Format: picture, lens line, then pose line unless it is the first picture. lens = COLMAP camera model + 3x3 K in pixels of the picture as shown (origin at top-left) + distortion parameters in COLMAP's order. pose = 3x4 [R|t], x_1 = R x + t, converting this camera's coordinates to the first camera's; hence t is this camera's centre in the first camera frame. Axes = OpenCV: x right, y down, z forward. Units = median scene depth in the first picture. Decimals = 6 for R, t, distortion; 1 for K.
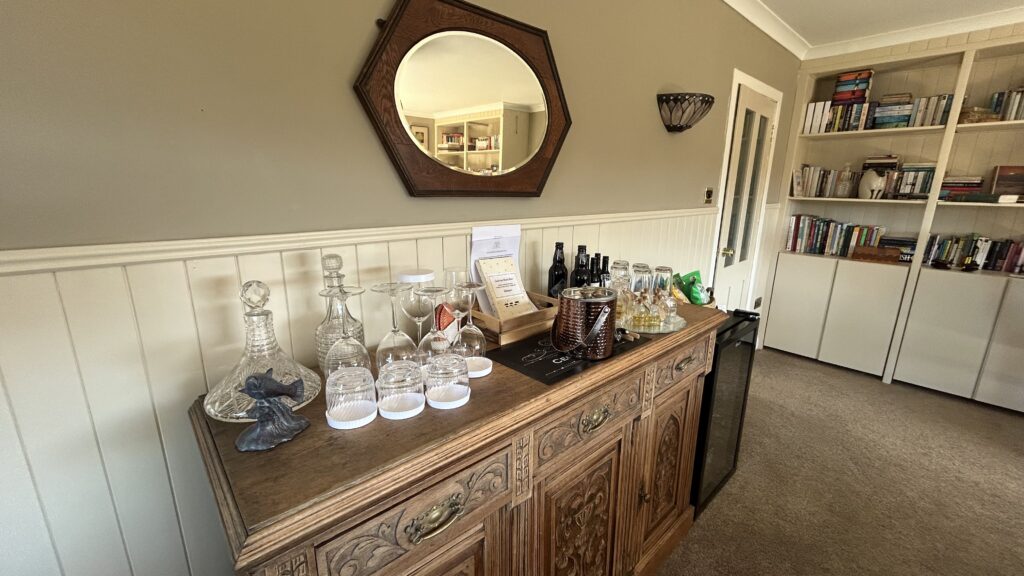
lens RADIAL K [[412.8, 0, 512.0], [0, 412.8, 288.0], [0, 0, 1]] dist [-0.001562, 0.000206]
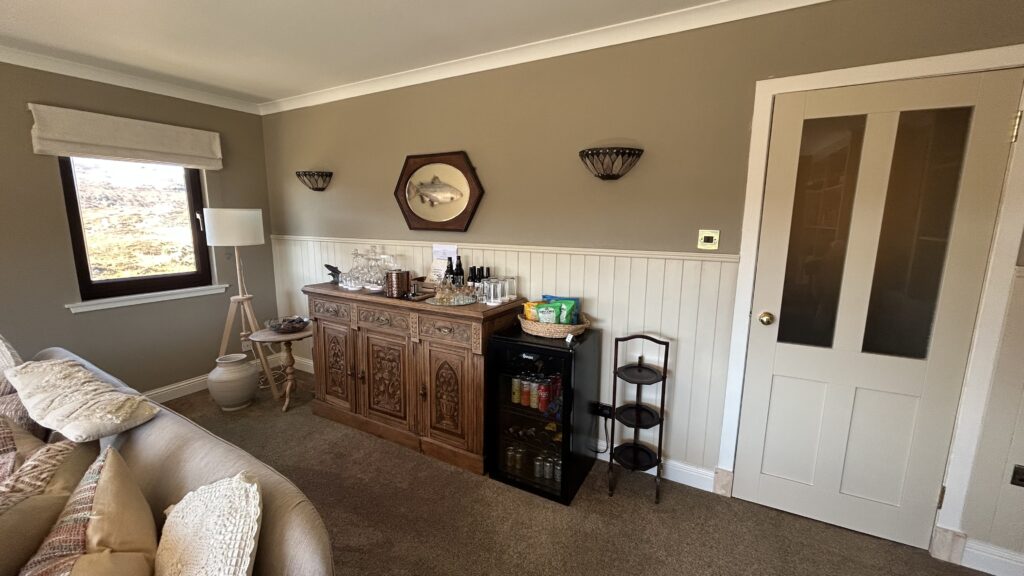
lens RADIAL K [[412.8, 0, 512.0], [0, 412.8, 288.0], [0, 0, 1]] dist [-0.001562, 0.000206]
pose [[0.303221, 0.148947, -0.941208, 1.183488], [-0.229380, 0.970075, 0.079617, -0.103904], [0.924901, 0.191753, 0.328313, 0.378507]]
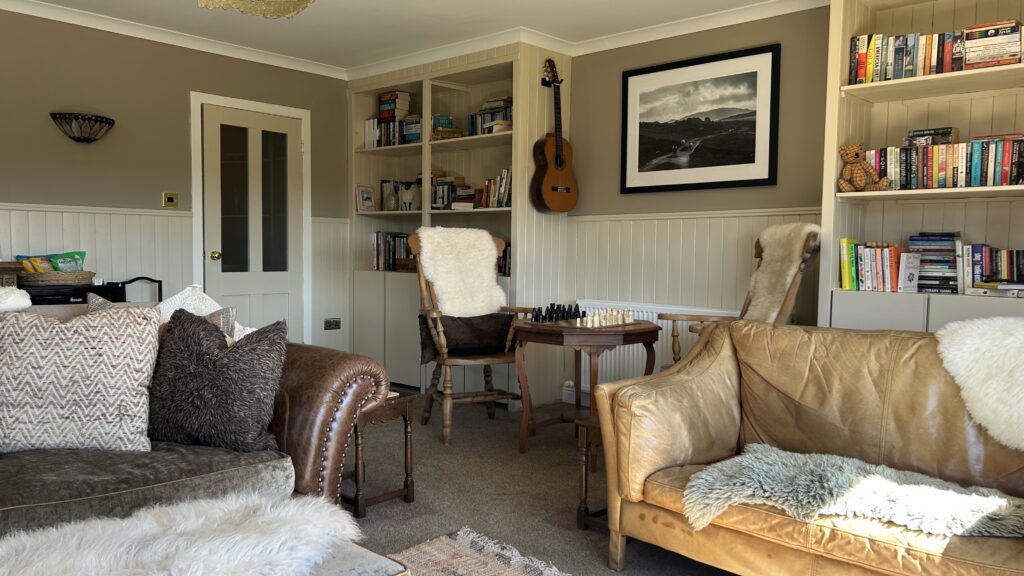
lens RADIAL K [[750.4, 0, 512.0], [0, 750.4, 288.0], [0, 0, 1]] dist [0.004036, -0.000754]
pose [[0.994405, -0.007877, 0.105338, 1.185349], [0.027482, 0.982167, -0.185990, 0.406825], [-0.101994, 0.187844, 0.976889, -1.004665]]
